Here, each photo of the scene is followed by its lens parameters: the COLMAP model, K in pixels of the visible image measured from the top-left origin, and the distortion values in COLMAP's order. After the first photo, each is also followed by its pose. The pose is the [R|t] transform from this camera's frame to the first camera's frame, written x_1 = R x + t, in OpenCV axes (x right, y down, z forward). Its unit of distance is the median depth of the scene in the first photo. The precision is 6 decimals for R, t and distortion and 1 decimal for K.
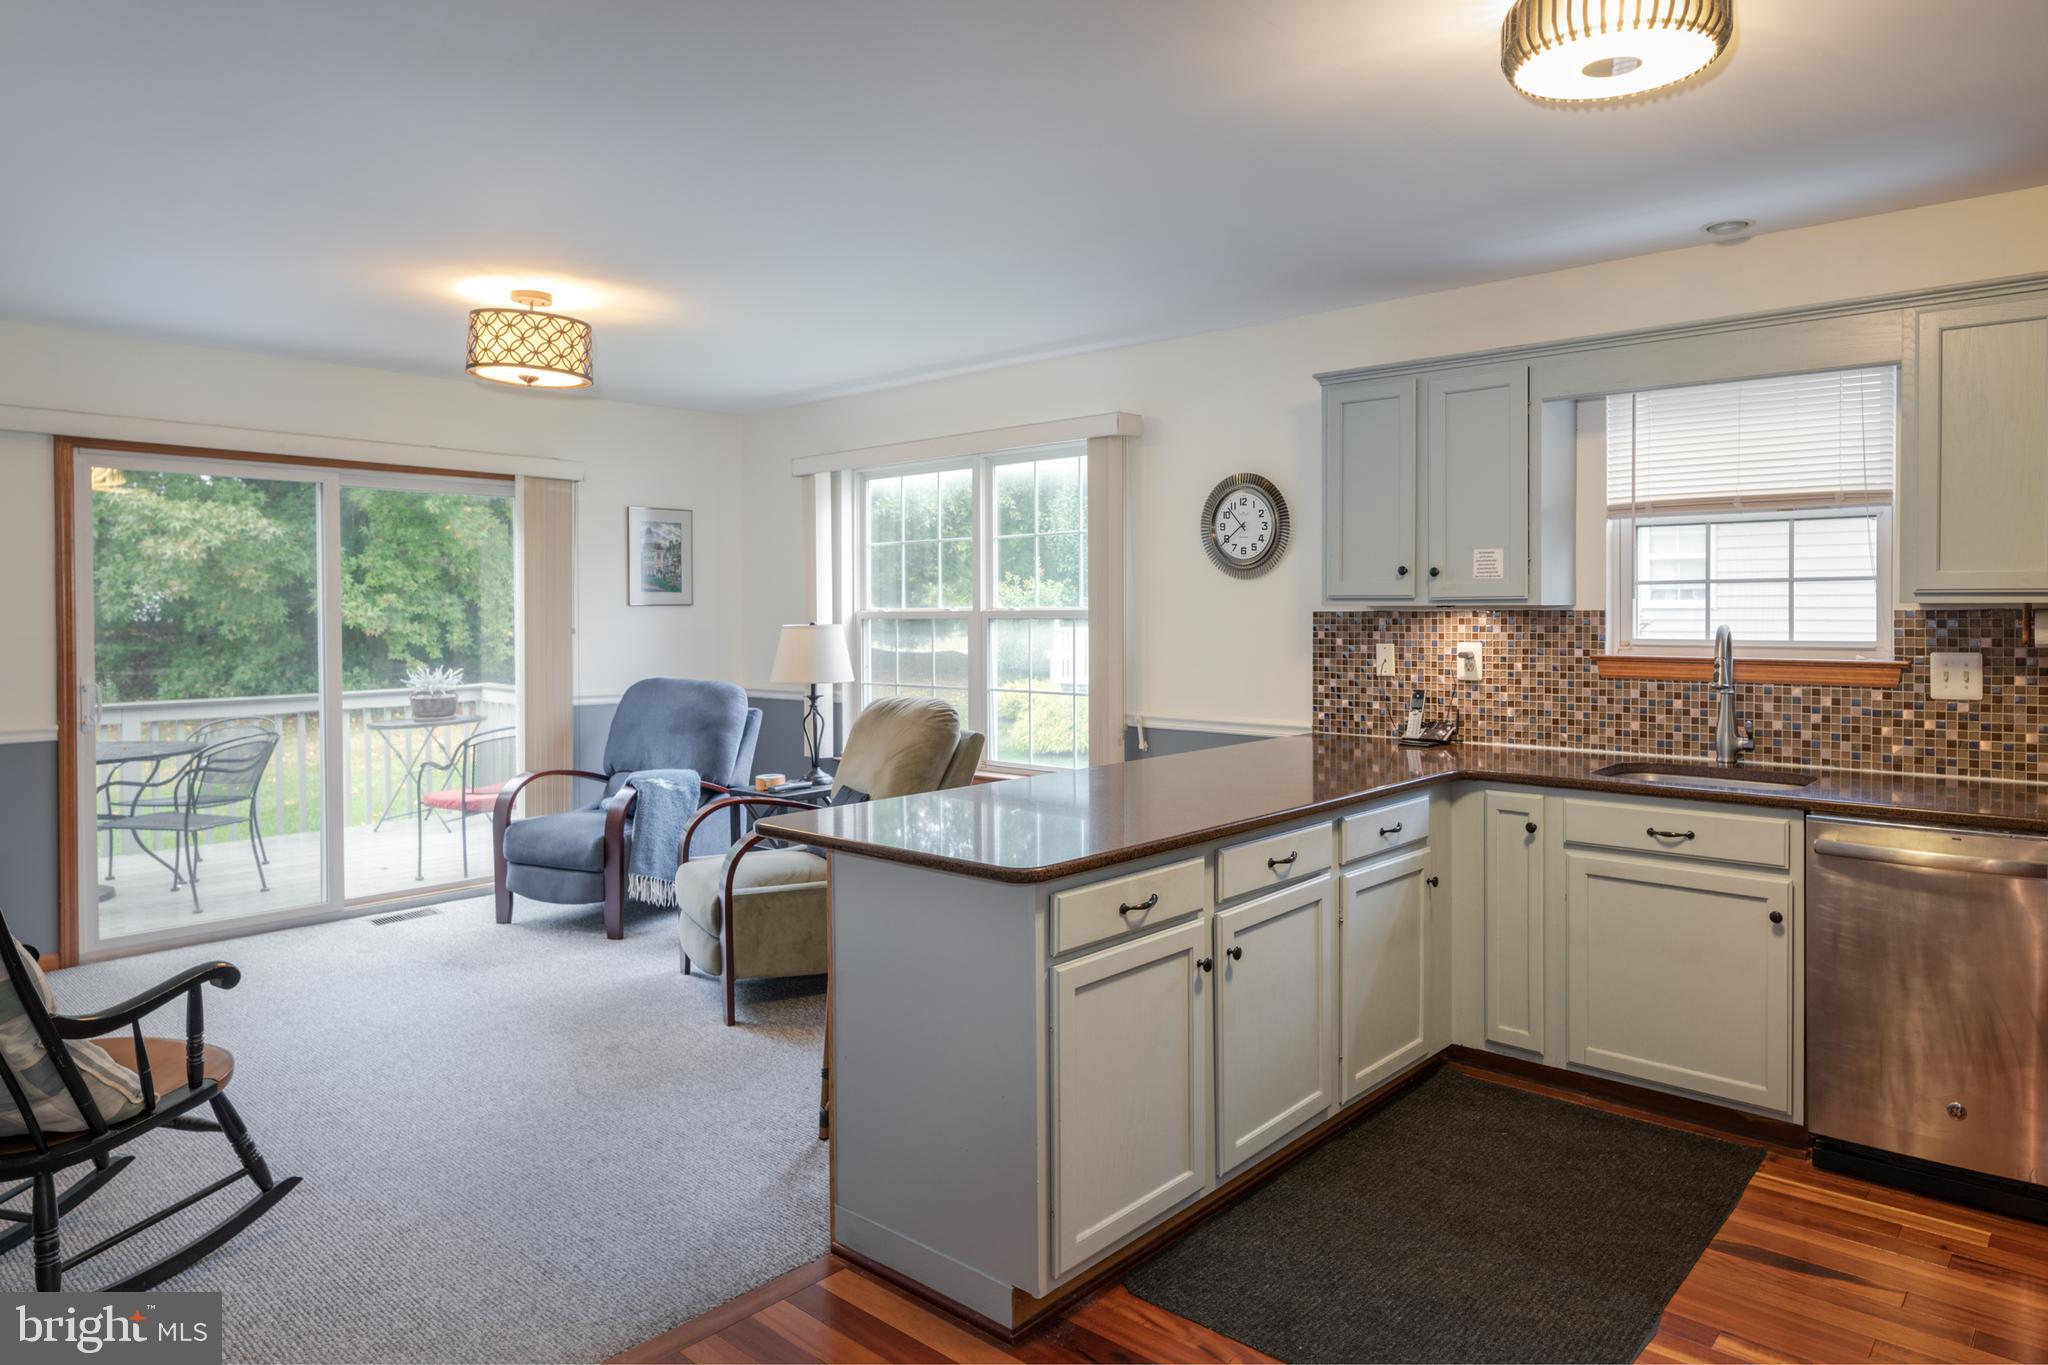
lens RADIAL K [[1257.6, 0, 1113.9], [0, 1257.6, 626.4], [0, 0, 1]] dist [-0.002536, -0.000652]
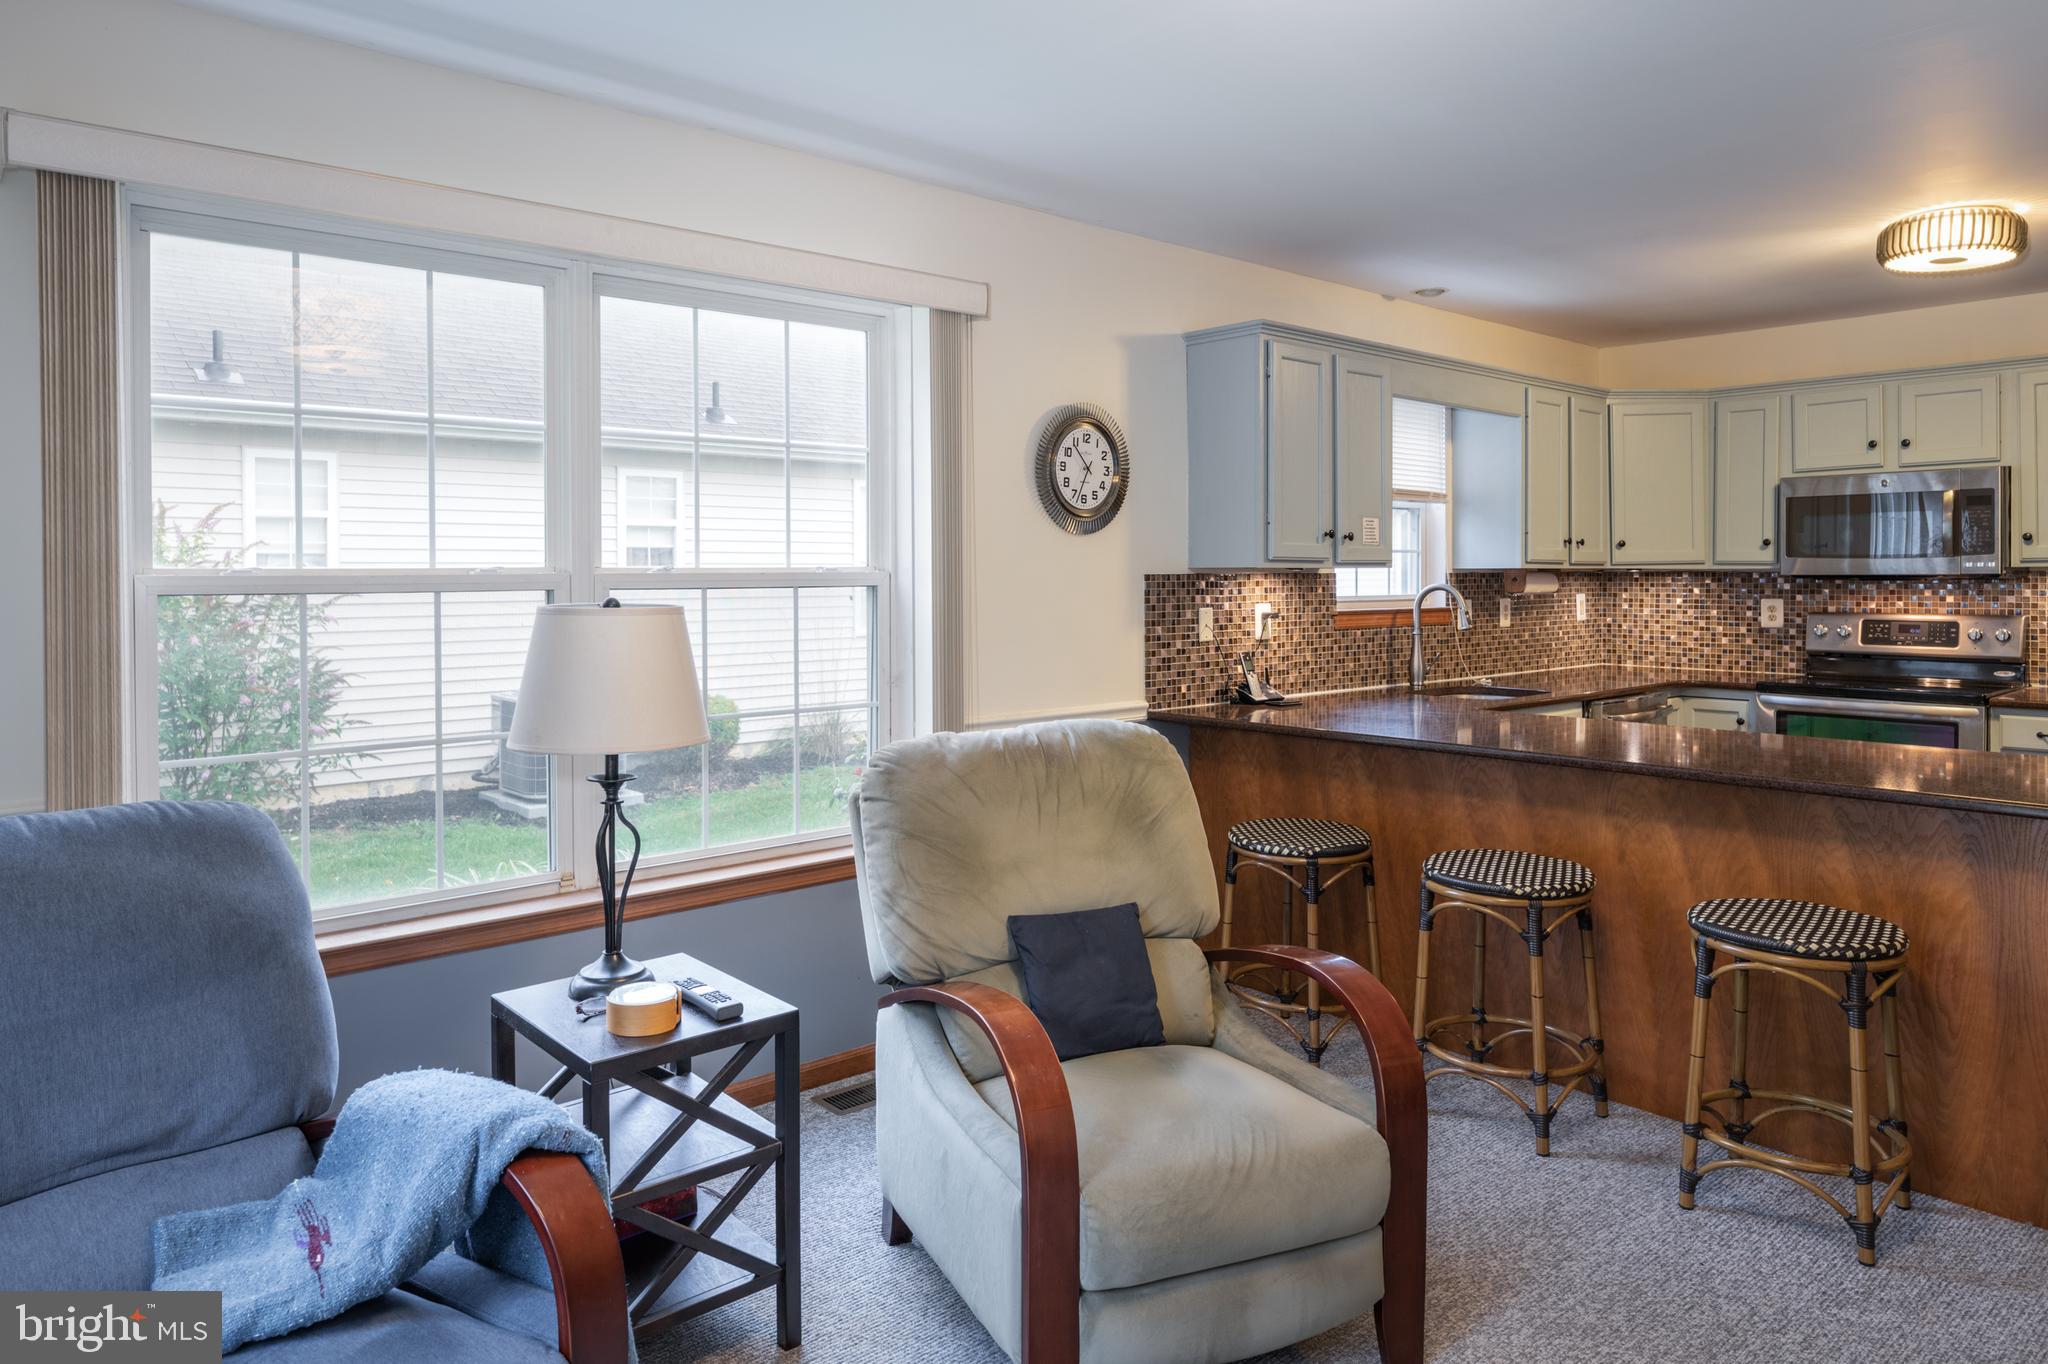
lens RADIAL K [[1302.5, 0, 993.8], [0, 1302.5, 585.1], [0, 0, 1]] dist [-0.001629, -0.000517]
pose [[0.161271, -0.004482, 0.986900, -0.772639], [0.016811, 0.999857, 0.001794, -0.007787], [-0.986767, 0.016301, 0.161323, 0.975122]]
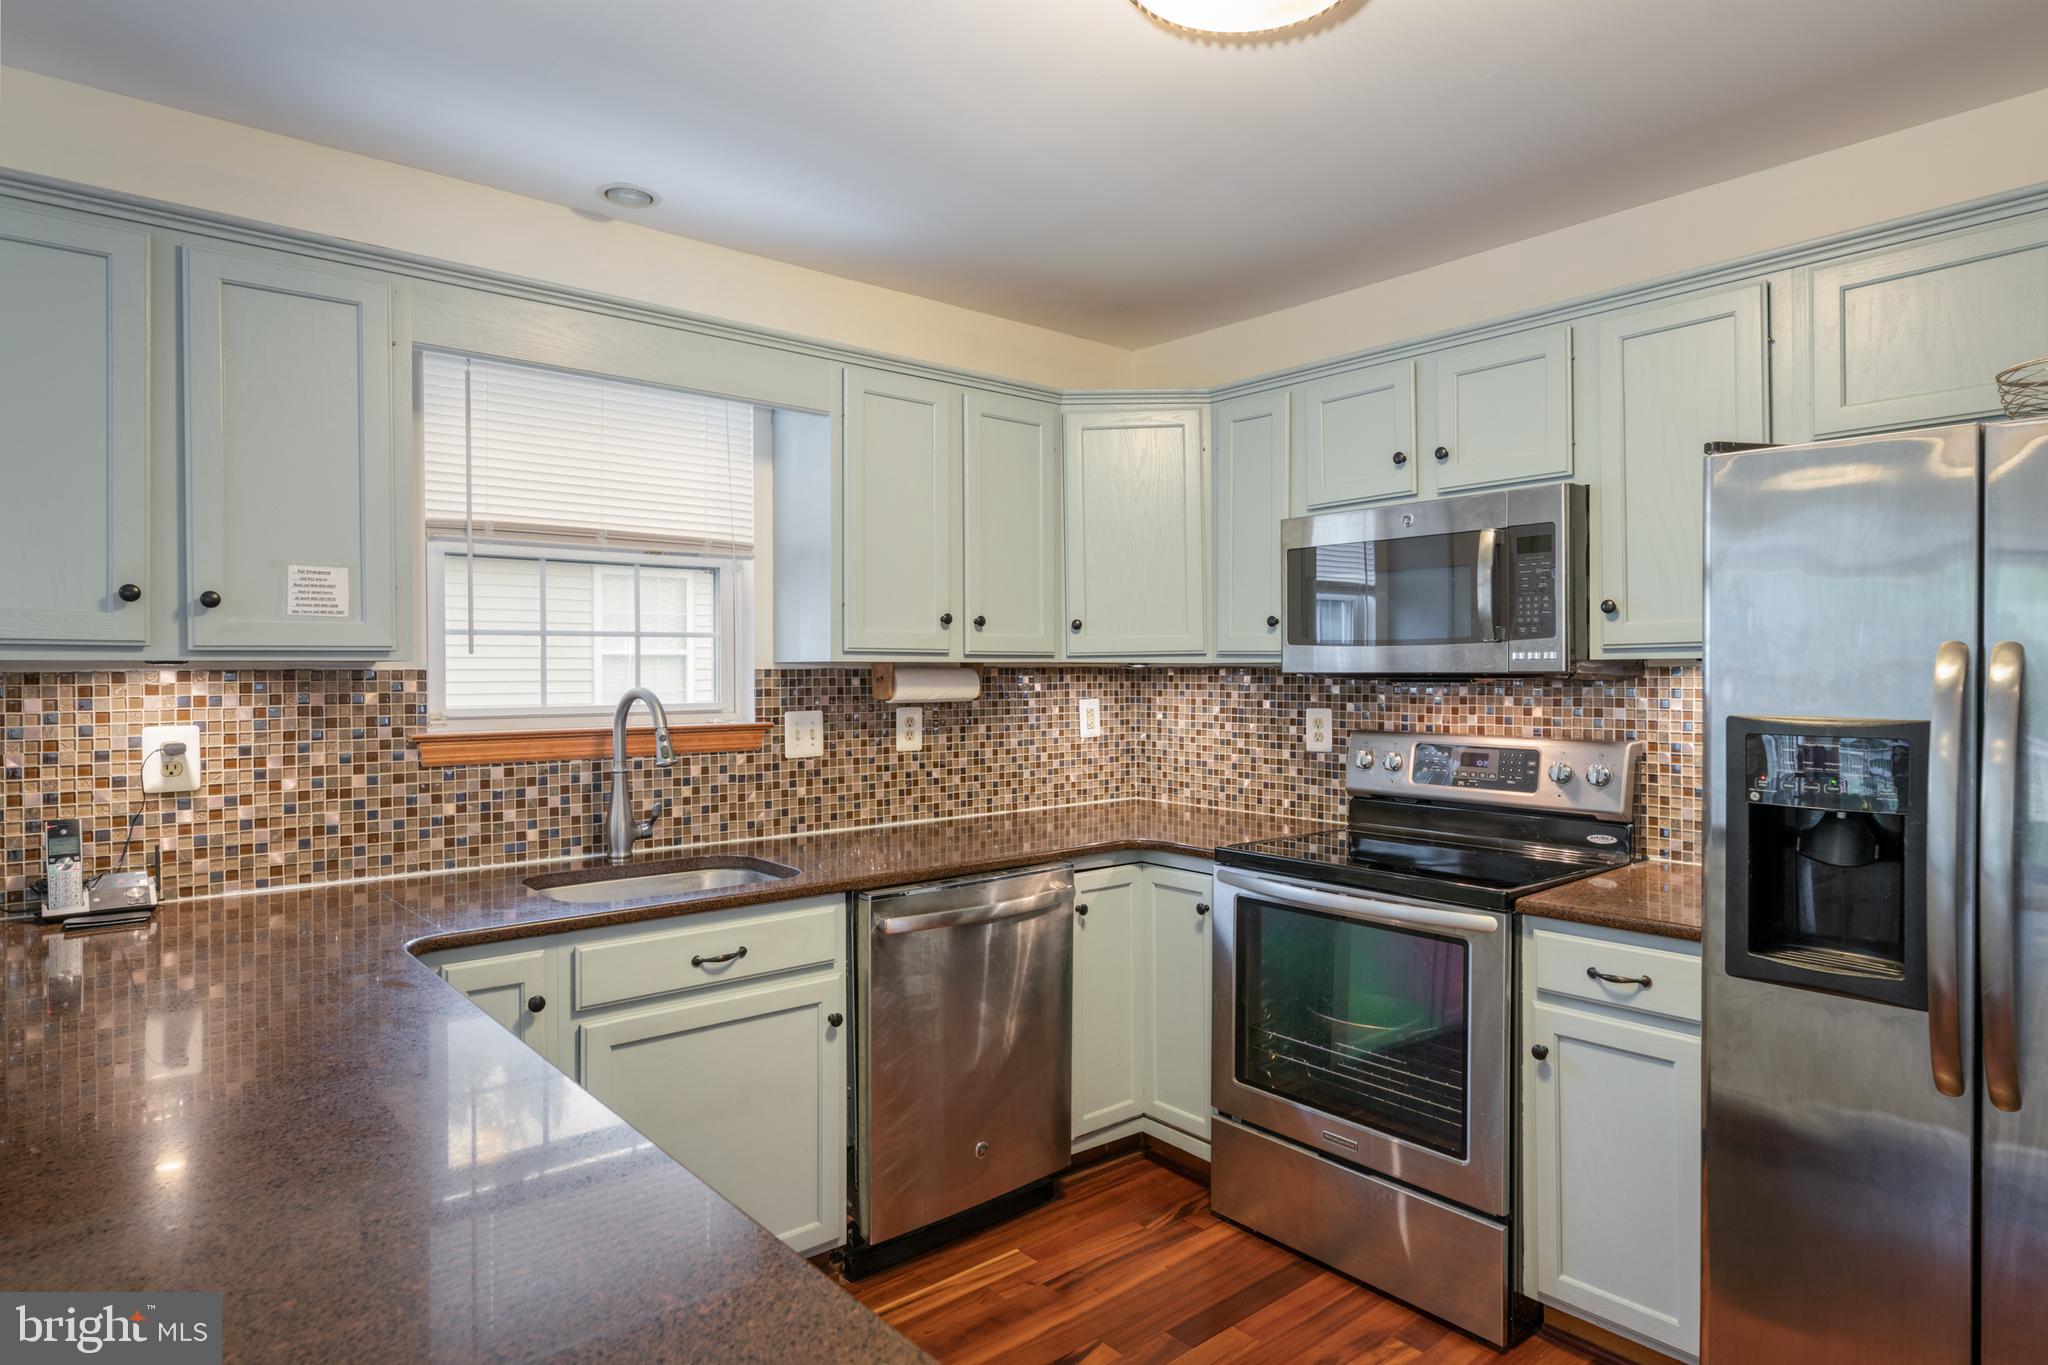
lens RADIAL K [[1146.6, 0, 1038.4], [0, 1146.6, 677.3], [0, 0, 1]] dist [-0.000959, -0.000450]
pose [[0.162051, -0.004131, 0.986774, -0.157062], [0.016220, 0.999867, 0.001522, -0.003519], [-0.986649, 0.015759, 0.162097, 0.489107]]
